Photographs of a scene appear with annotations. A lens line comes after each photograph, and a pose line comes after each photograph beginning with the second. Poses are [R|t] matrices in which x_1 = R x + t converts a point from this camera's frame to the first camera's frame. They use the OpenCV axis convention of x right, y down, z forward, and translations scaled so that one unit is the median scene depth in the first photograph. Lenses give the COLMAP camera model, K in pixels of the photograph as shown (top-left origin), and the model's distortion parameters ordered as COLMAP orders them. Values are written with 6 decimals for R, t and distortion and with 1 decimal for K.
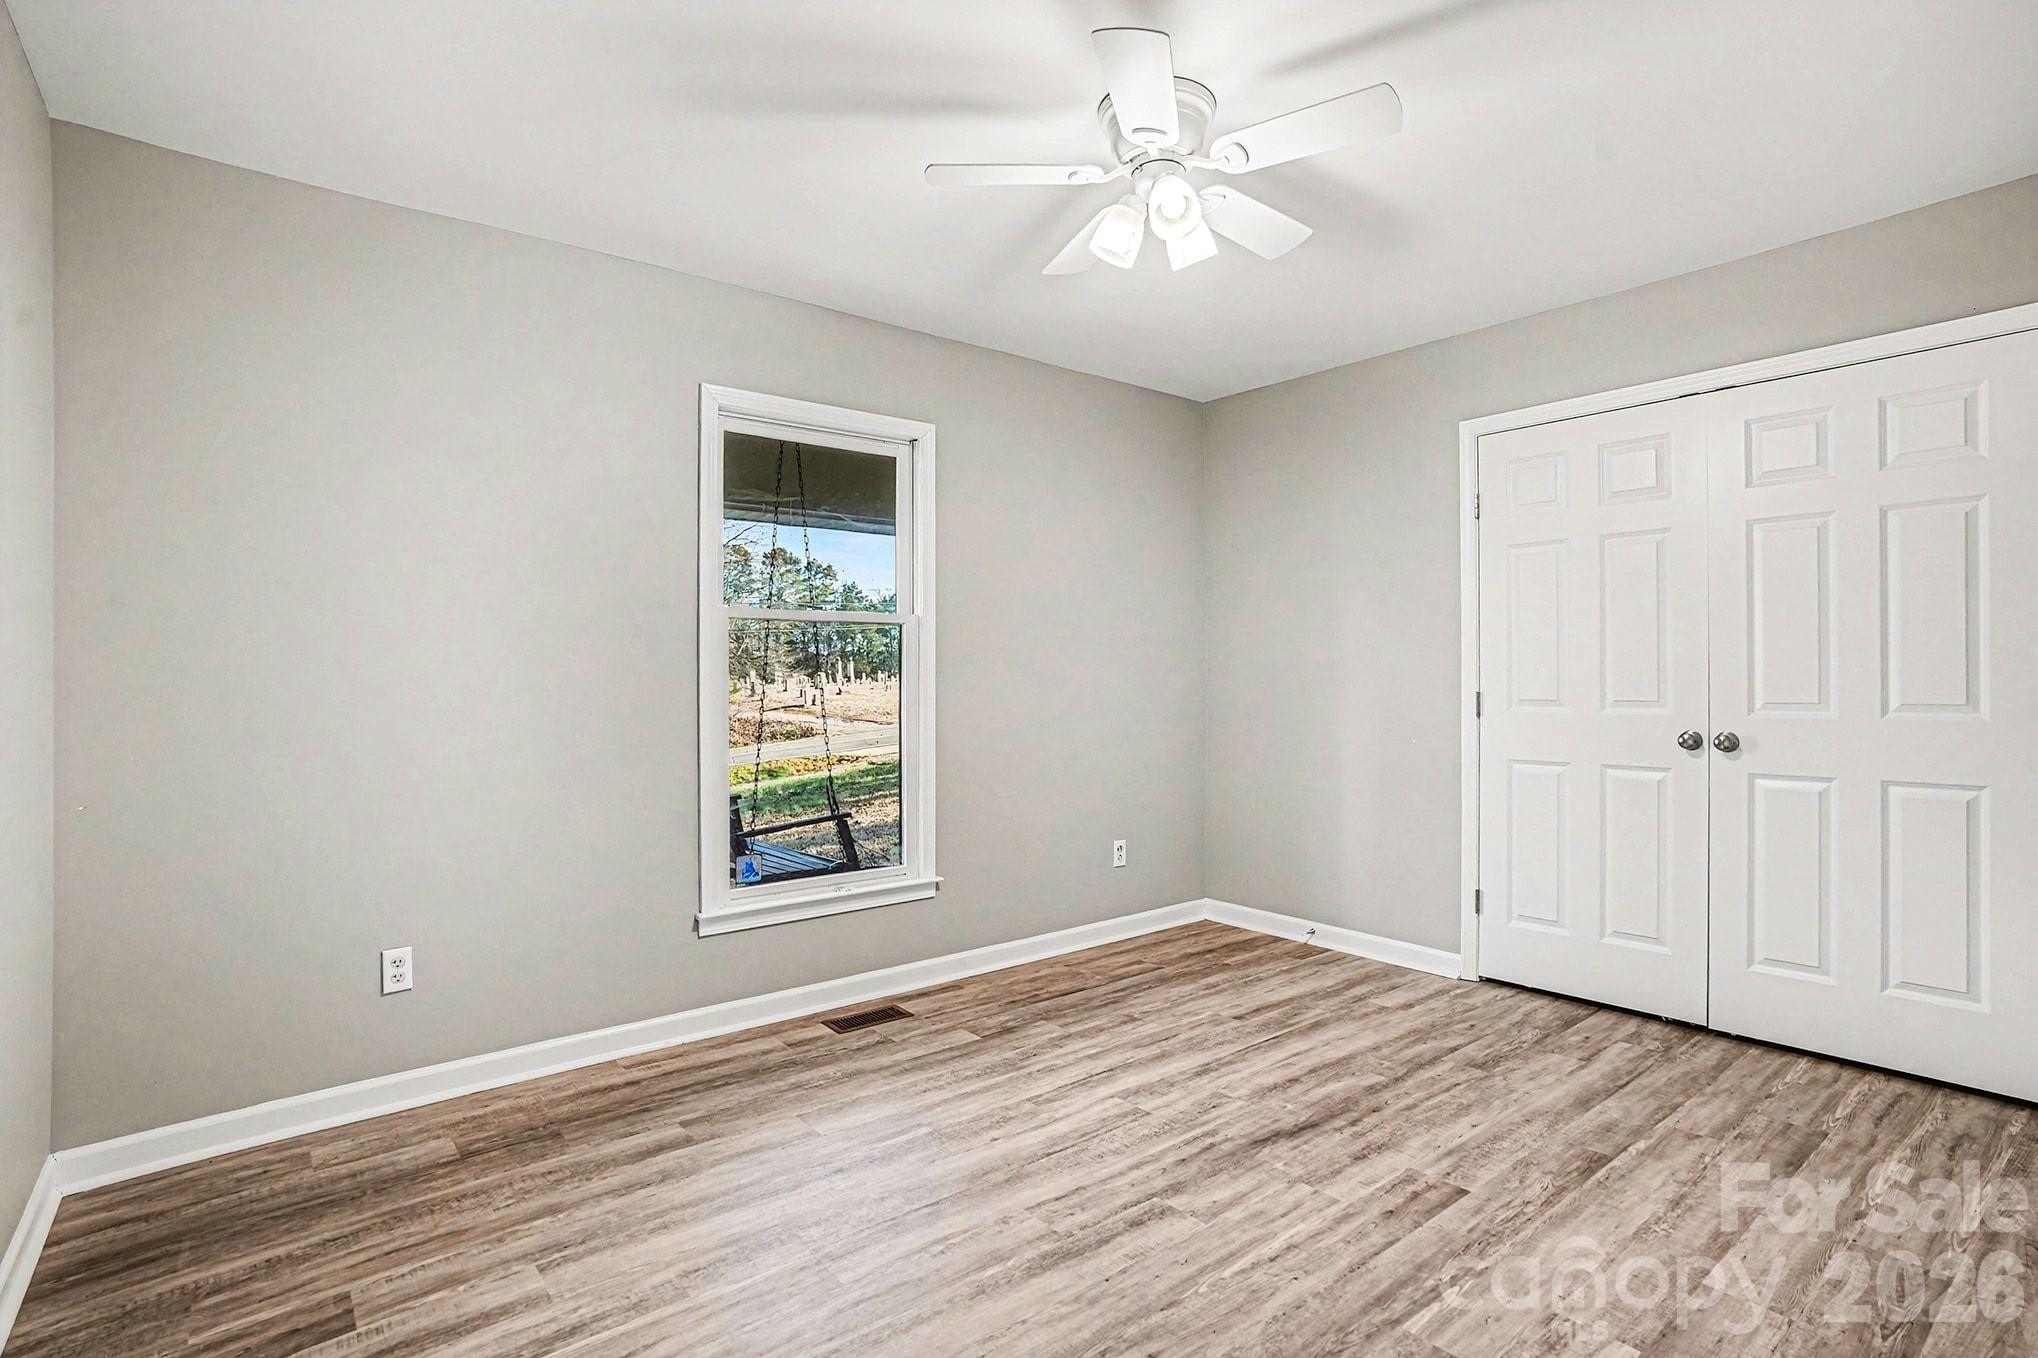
lens RADIAL K [[950.8, 0, 1037.9], [0, 950.8, 682.2], [0, 0, 1]] dist [-0.065172, 0.024360]
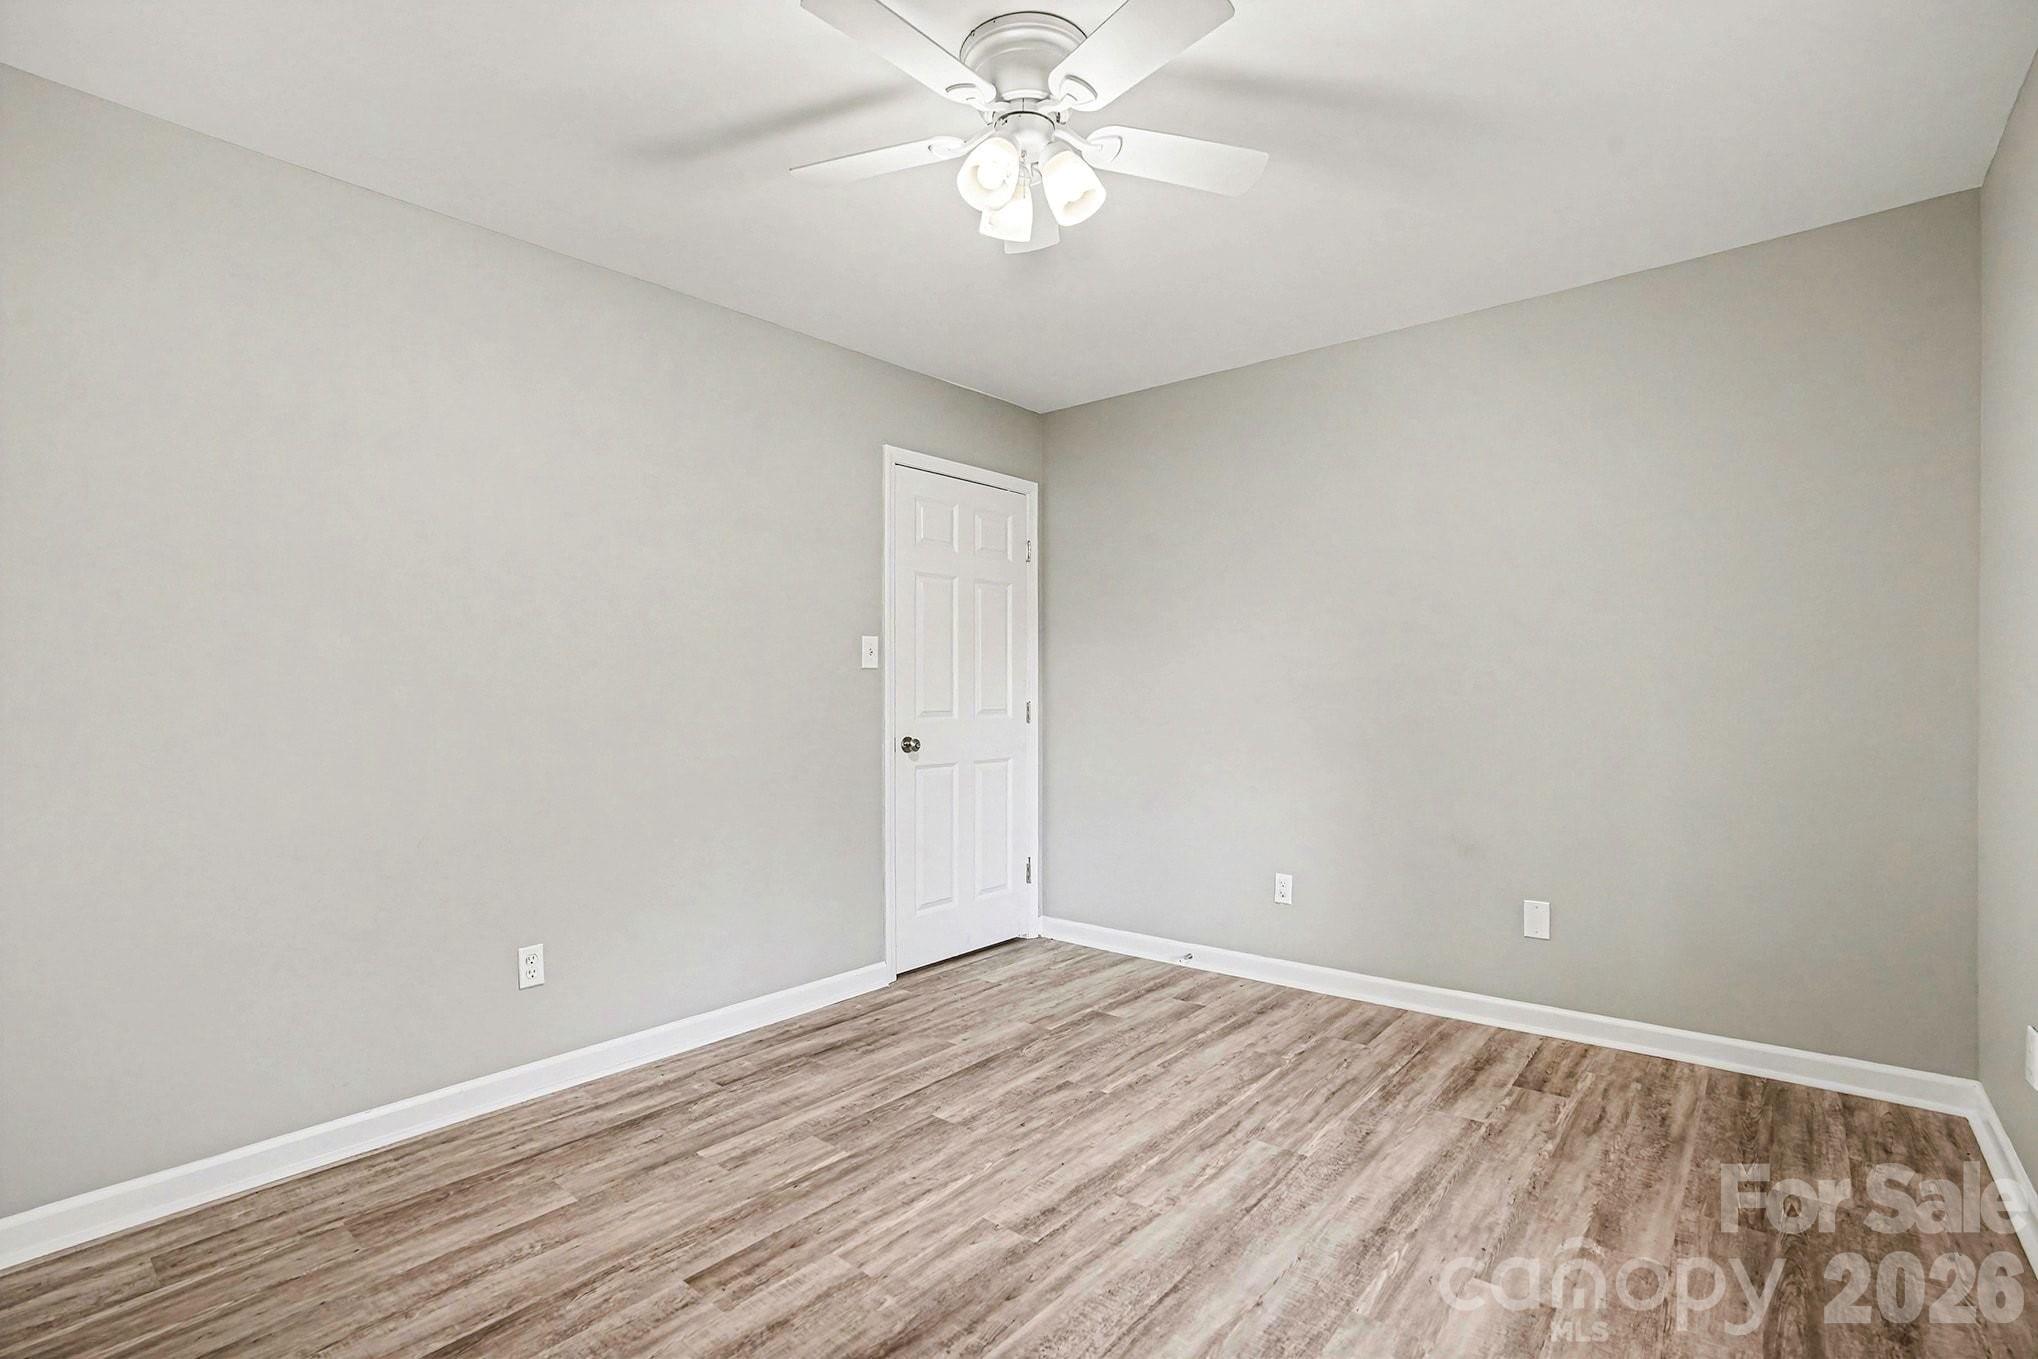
lens RADIAL K [[950.8, 0, 1037.9], [0, 950.8, 682.7], [0, 0, 1]] dist [-0.065172, 0.024360]
pose [[-0.979339, 0.021153, -0.201115, 0.316110], [0.021322, 0.999772, 0.001327, -0.014529], [0.201097, -0.002989, -0.979567, 2.023682]]
